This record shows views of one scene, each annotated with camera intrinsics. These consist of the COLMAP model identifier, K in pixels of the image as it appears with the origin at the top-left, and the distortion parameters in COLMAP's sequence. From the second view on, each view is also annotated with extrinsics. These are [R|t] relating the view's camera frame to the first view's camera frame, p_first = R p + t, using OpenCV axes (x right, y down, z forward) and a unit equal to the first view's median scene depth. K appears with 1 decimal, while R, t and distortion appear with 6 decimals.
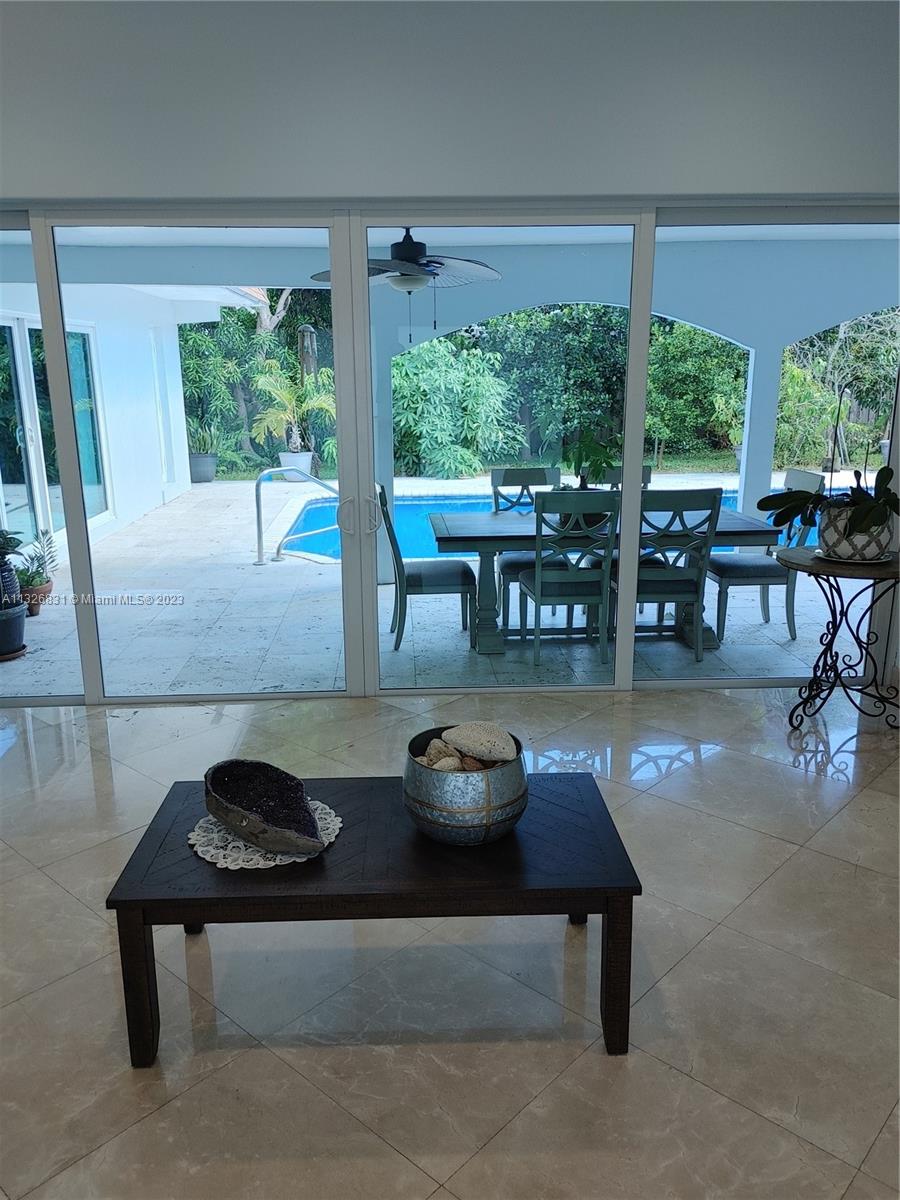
lens RADIAL K [[885.9, 0, 447.2], [0, 885.9, 606.3], [0, 0, 1]] dist [0.042271, -0.005875]
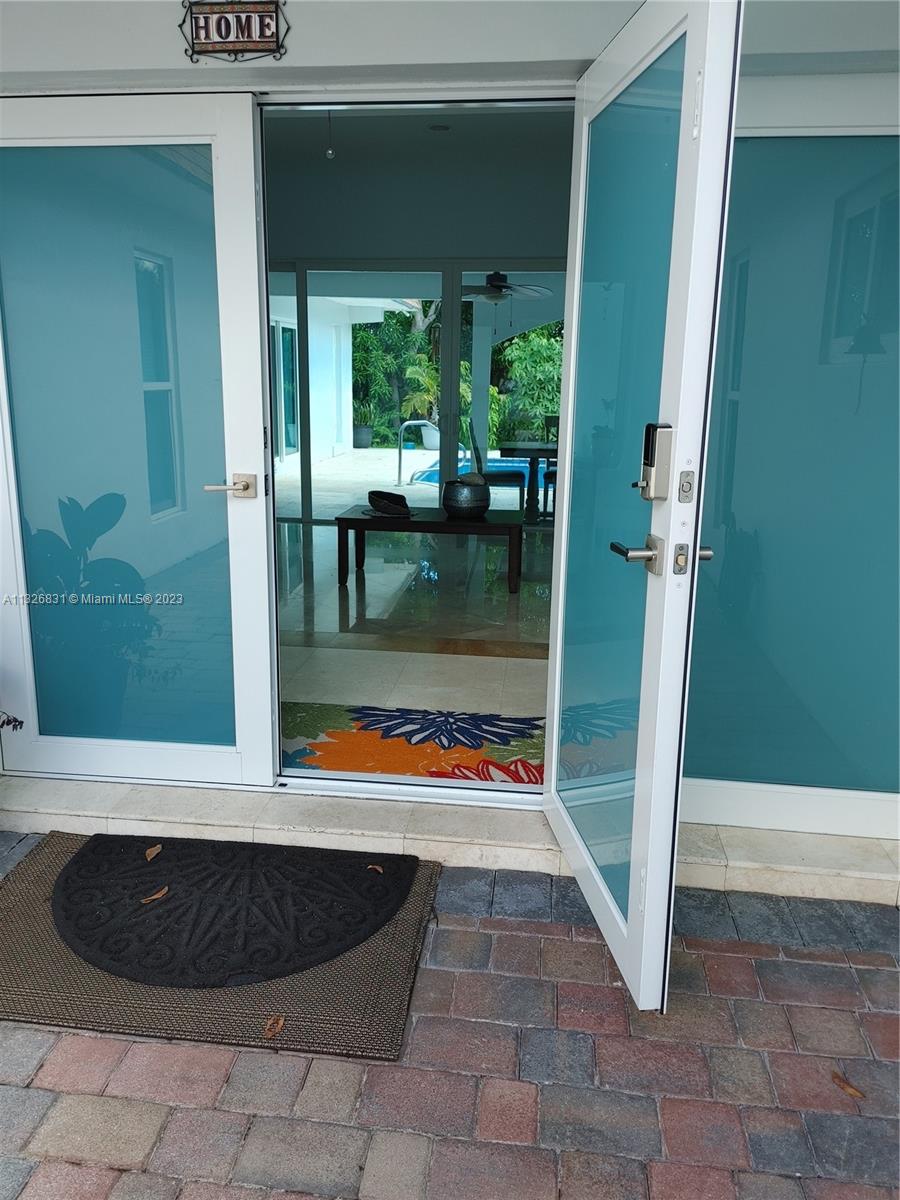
lens RADIAL K [[895.7, 0, 450.0], [0, 895.7, 600.0], [0, 0, 1]] dist [0.088926, -0.147385]
pose [[0.986188, 0.061706, -0.153706, 0.060915], [-0.064002, 0.997899, -0.010030, 0.081246], [0.152764, 0.019729, 0.988066, -0.245506]]
